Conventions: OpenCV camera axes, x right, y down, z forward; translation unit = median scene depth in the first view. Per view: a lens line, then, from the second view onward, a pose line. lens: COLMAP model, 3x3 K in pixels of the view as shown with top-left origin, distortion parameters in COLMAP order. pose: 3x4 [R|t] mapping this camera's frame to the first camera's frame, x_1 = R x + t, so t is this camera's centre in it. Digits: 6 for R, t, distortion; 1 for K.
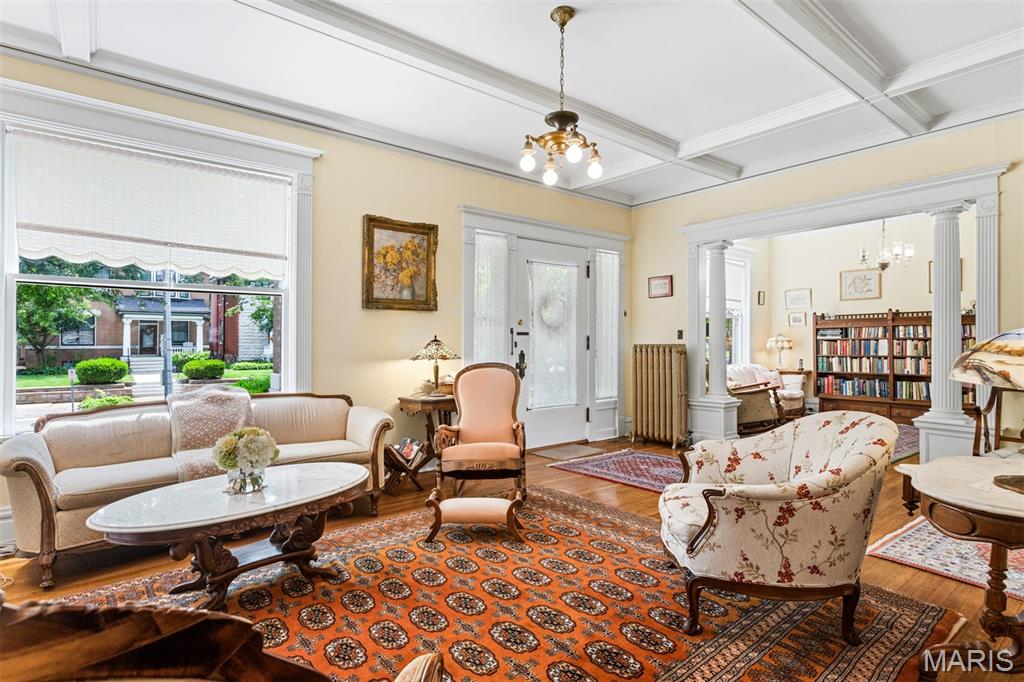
lens RADIAL K [[503.2, 0, 492.8], [0, 503.2, 342.5], [0, 0, 1]] dist [0.003944, 0.000028]
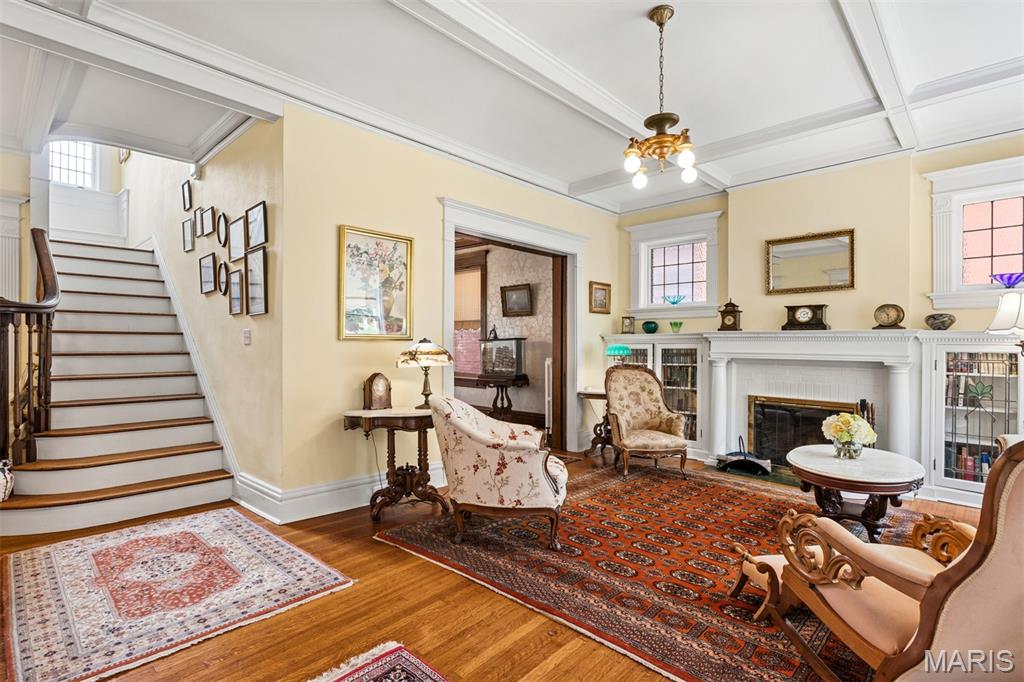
lens RADIAL K [[503.2, 0, 501.5], [0, 503.2, 344.2], [0, 0, 1]] dist [0.003944, 0.000028]
pose [[-0.986167, -0.001848, -0.165744, 0.233061], [-0.001010, 0.999986, -0.005141, -0.006655], [0.165752, -0.004902, -0.986155, 0.739086]]
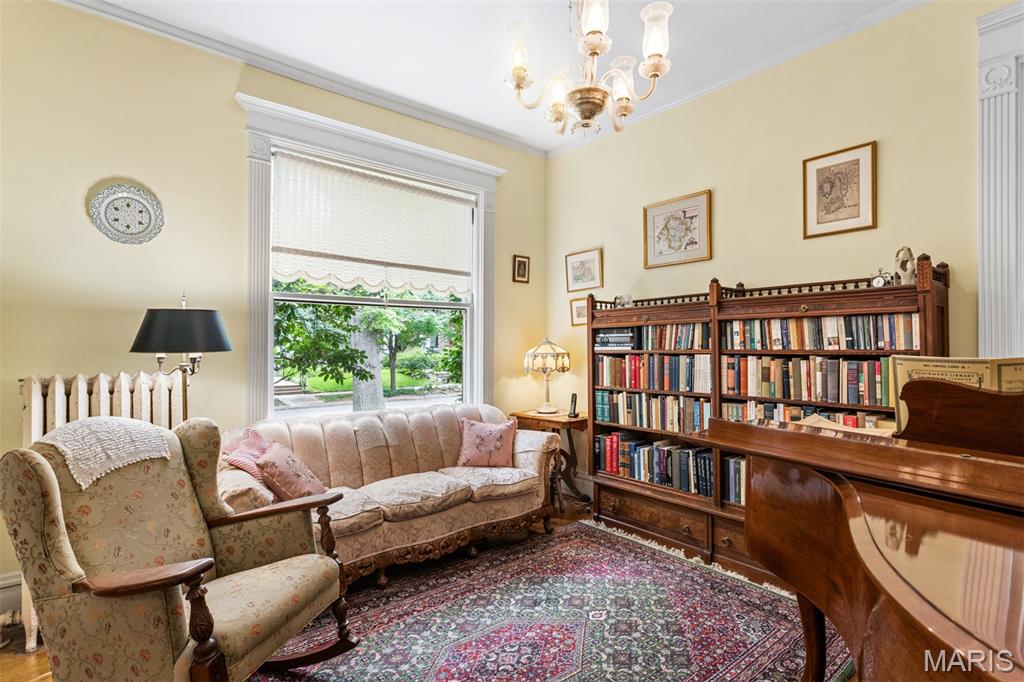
lens RADIAL K [[503.2, 0, 510.5], [0, 503.2, 338.1], [0, 0, 1]] dist [0.003944, 0.000028]
pose [[0.999120, -0.000307, 0.041950, 0.598562], [0.000802, 0.999930, -0.011772, -0.015074], [-0.041943, 0.011795, 0.999050, 0.591443]]
